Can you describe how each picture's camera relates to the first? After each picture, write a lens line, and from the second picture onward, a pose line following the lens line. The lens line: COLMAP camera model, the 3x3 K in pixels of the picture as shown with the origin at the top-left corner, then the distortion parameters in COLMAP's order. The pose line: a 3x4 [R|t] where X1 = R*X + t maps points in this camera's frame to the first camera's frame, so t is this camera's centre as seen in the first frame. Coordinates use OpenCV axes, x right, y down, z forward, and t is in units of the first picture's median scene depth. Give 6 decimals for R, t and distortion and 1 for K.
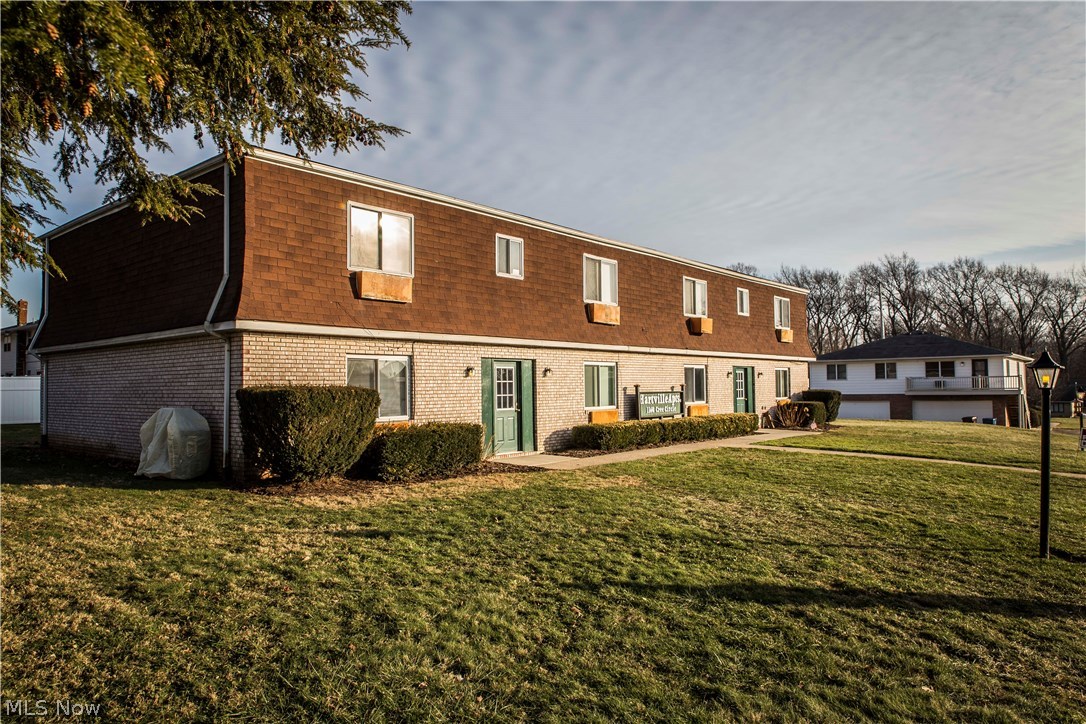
lens RADIAL K [[720.4, 0, 543.0], [0, 720.4, 362.0], [0, 0, 1]] dist [-0.009541, -0.001145]
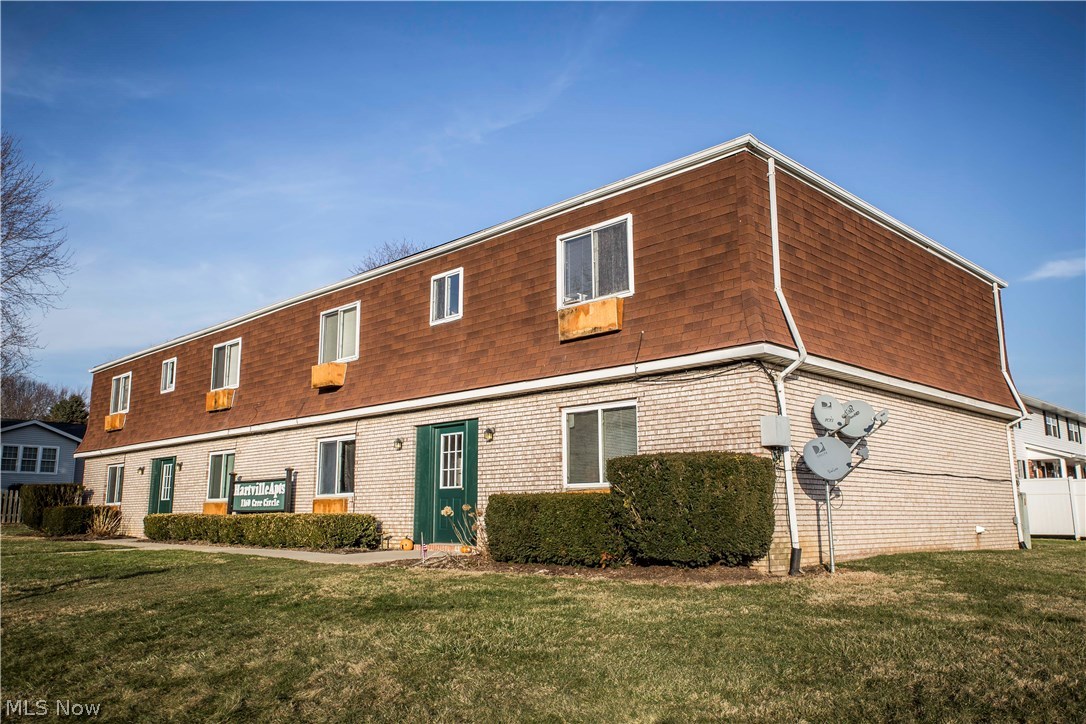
lens RADIAL K [[855.5, 0, 543.0], [0, 855.5, 362.0], [0, 0, 1]] dist [0.000846, 0.000871]
pose [[-0.081400, -0.159407, -0.983851, 1.240106], [0.043440, 0.985622, -0.163288, 0.092381], [0.995734, -0.056030, -0.073305, 1.592812]]
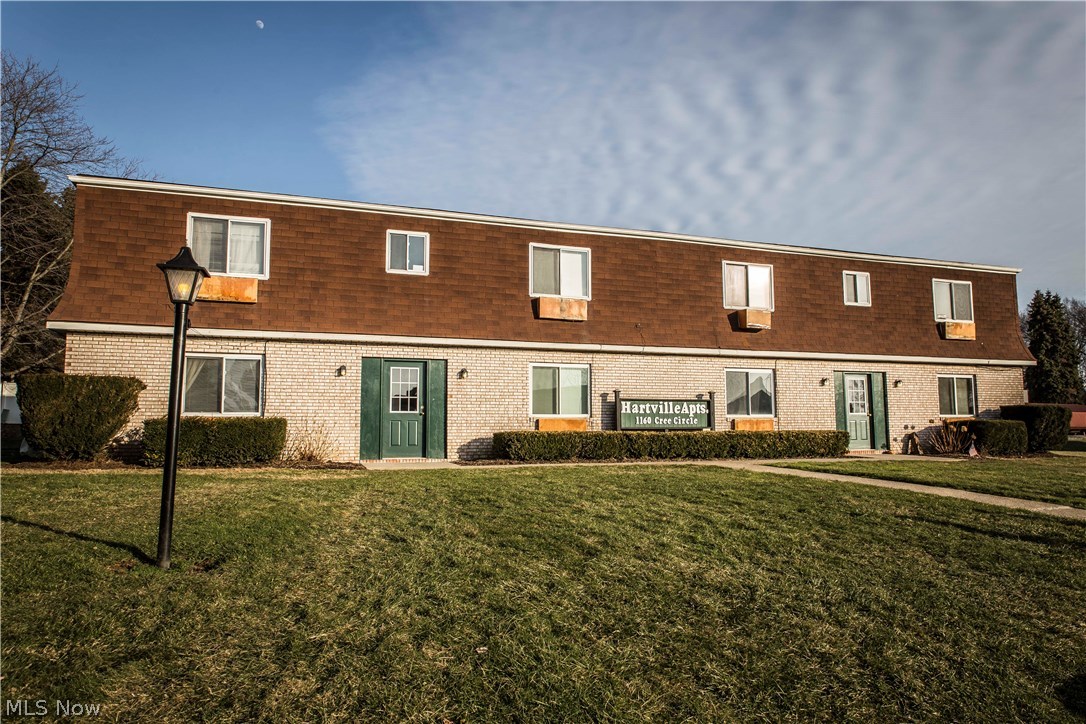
lens RADIAL K [[720.4, 0, 543.0], [0, 720.4, 362.0], [0, 0, 1]] dist [-0.009541, -0.001145]
pose [[0.866396, -0.046311, -0.497206, 0.524926], [0.014323, 0.997585, -0.067959, 0.060720], [0.499153, 0.051758, 0.864967, 0.242387]]
